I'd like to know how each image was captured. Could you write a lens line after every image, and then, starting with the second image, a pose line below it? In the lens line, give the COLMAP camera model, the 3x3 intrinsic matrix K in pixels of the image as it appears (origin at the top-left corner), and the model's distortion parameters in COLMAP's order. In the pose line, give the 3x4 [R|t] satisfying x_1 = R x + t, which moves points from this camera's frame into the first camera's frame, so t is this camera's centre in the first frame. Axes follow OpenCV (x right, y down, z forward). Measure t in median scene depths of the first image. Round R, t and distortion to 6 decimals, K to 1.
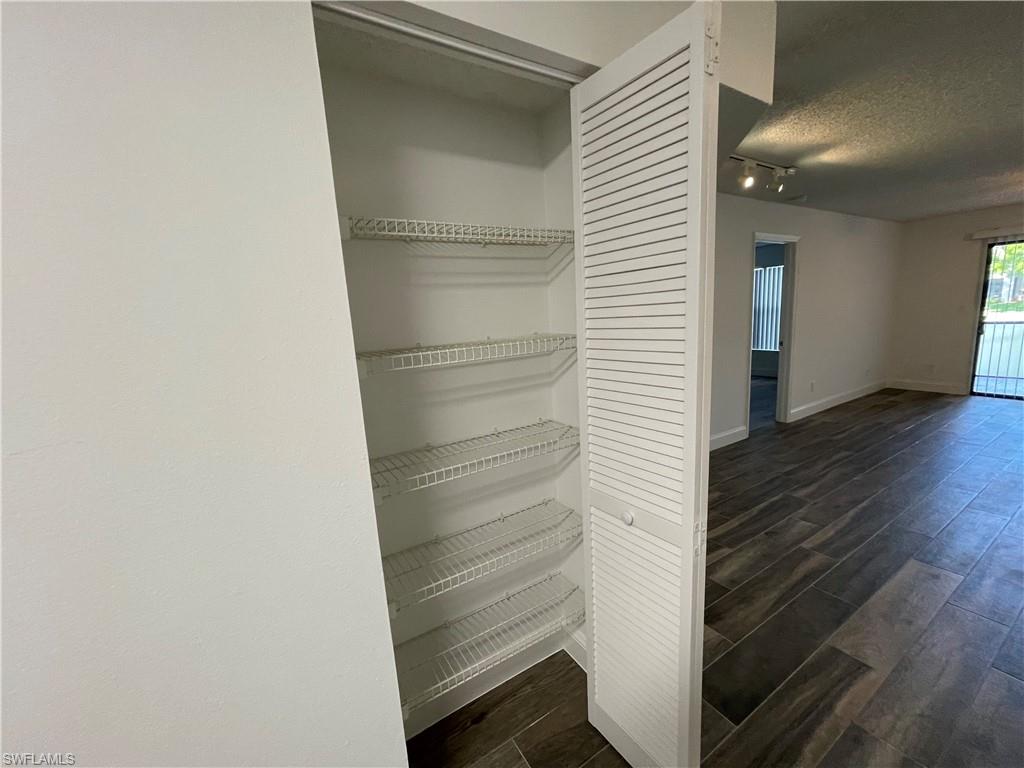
lens RADIAL K [[414.1, 0, 508.1], [0, 414.1, 387.7], [0, 0, 1]] dist [-0.002538, -0.000252]
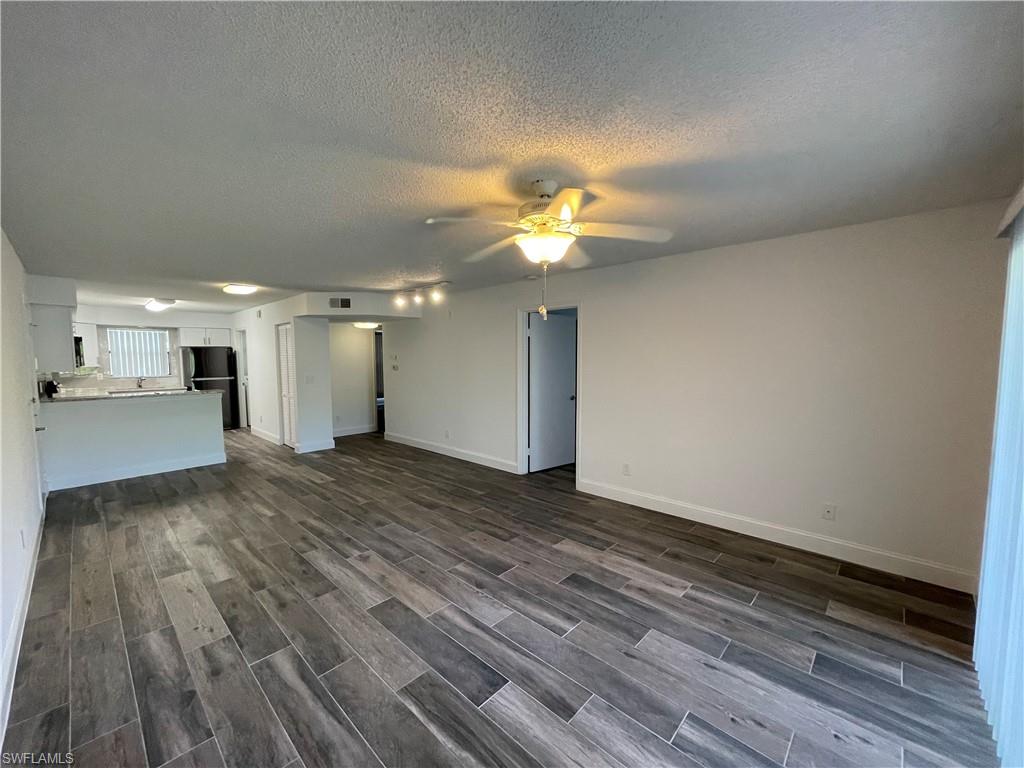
lens RADIAL K [[414.1, 0, 508.1], [0, 414.1, 387.7], [0, 0, 1]] dist [-0.002538, -0.000252]
pose [[0.251418, 0.129692, -0.959150, 2.208467], [-0.177731, 0.980317, 0.085966, -0.289357], [0.951420, 0.148858, 0.269520, 0.809786]]
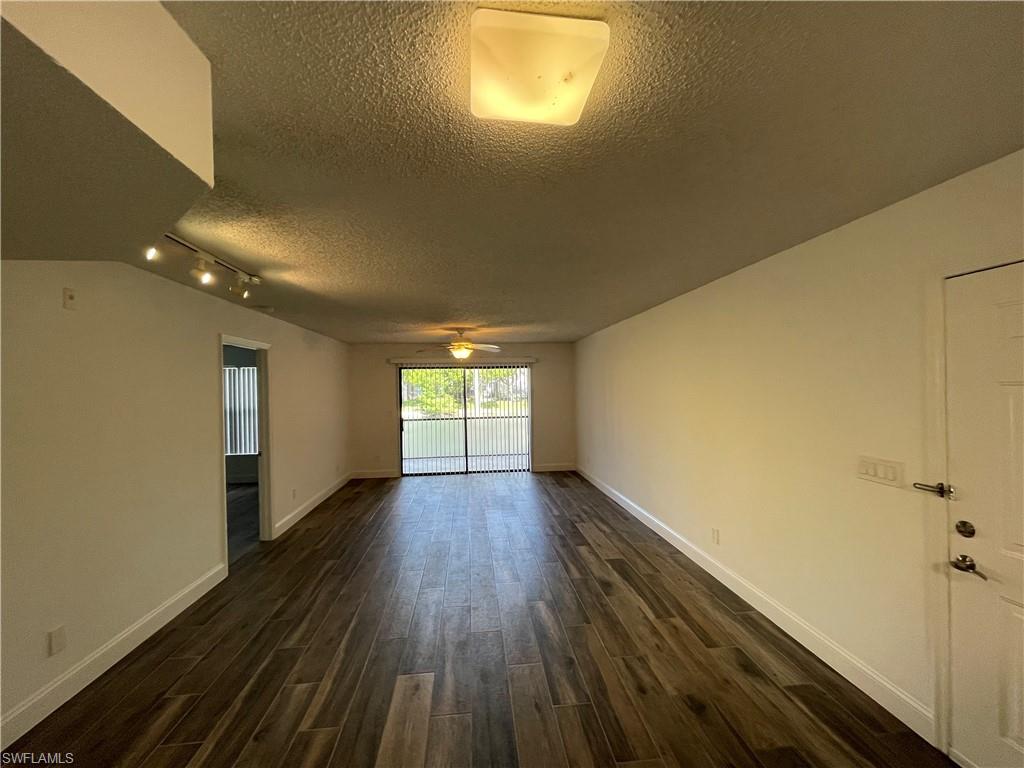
lens RADIAL K [[414.1, 0, 508.1], [0, 414.1, 387.7], [0, 0, 1]] dist [-0.002538, -0.000252]
pose [[0.439526, 0.049360, 0.896873, 0.101275], [0.148199, 0.980820, -0.126608, -0.075691], [-0.885920, 0.188563, 0.423781, 0.132065]]
